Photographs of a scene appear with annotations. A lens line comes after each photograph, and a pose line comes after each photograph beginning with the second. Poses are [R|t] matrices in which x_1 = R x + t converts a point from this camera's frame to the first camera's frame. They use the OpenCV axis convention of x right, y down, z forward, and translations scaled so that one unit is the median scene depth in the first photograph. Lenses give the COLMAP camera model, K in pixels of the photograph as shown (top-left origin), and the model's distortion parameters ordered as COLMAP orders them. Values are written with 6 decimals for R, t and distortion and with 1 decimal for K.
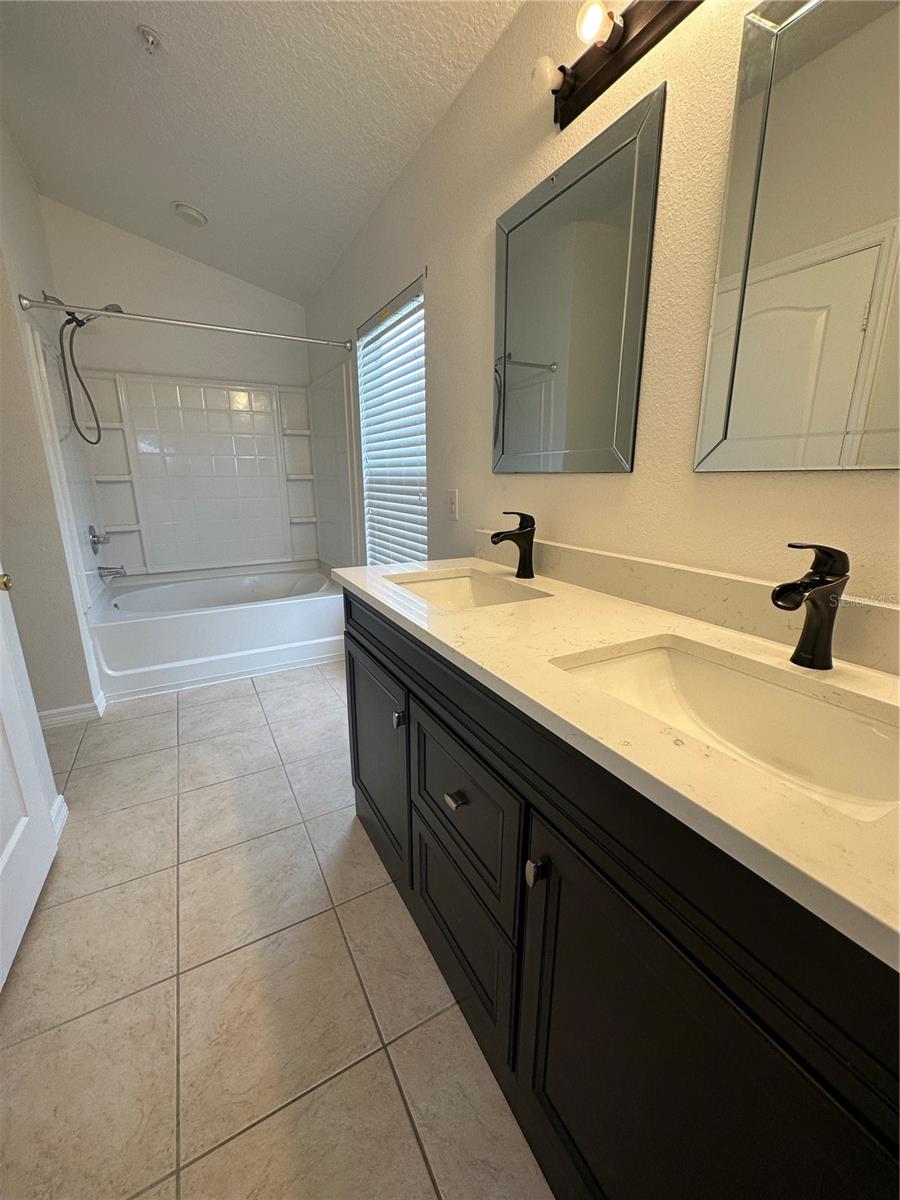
lens RADIAL K [[477.0, 0, 450.0], [0, 477.0, 600.0], [0, 0, 1]] dist [-0.004116, 0.001196]
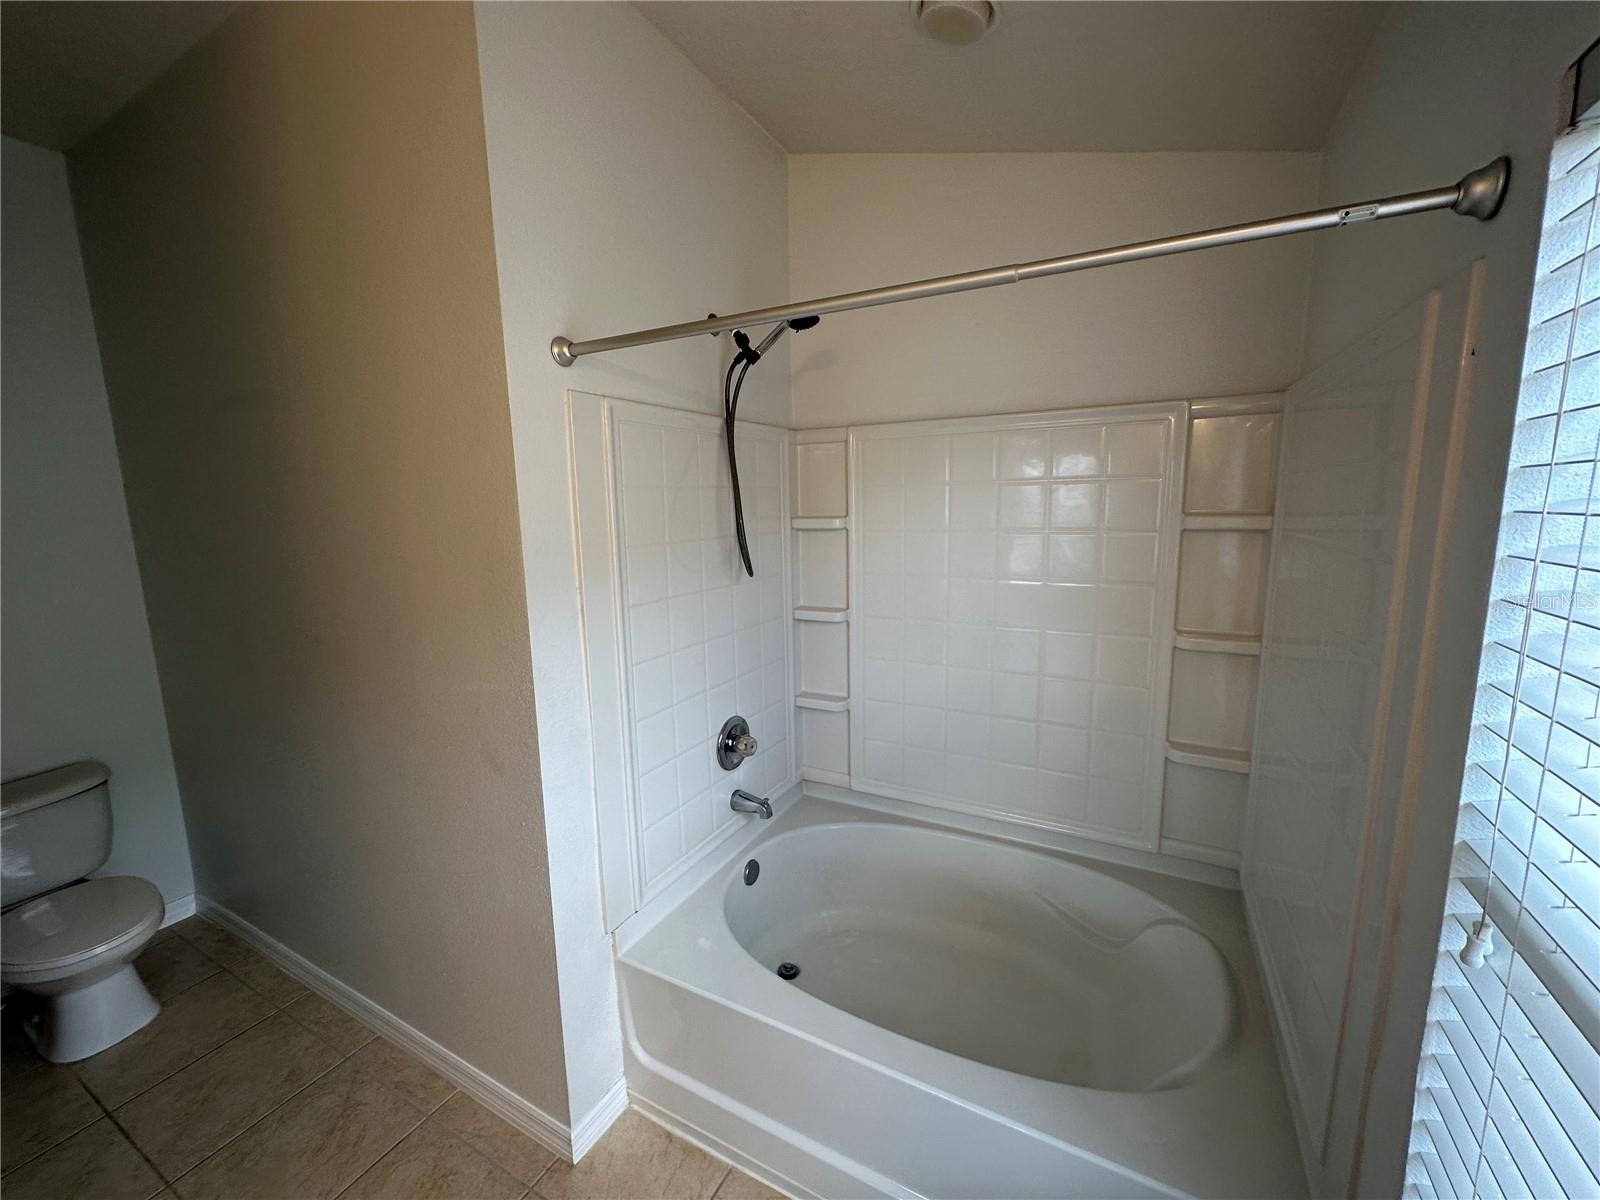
lens RADIAL K [[636.0, 0, 800.0], [0, 636.0, 600.0], [0, 0, 1]] dist [-0.004116, 0.001196]
pose [[0.548283, 0.120580, -0.827554, -0.128709], [-0.196621, 0.980399, 0.012582, -0.309297], [0.812851, 0.155816, 0.561244, 0.629906]]
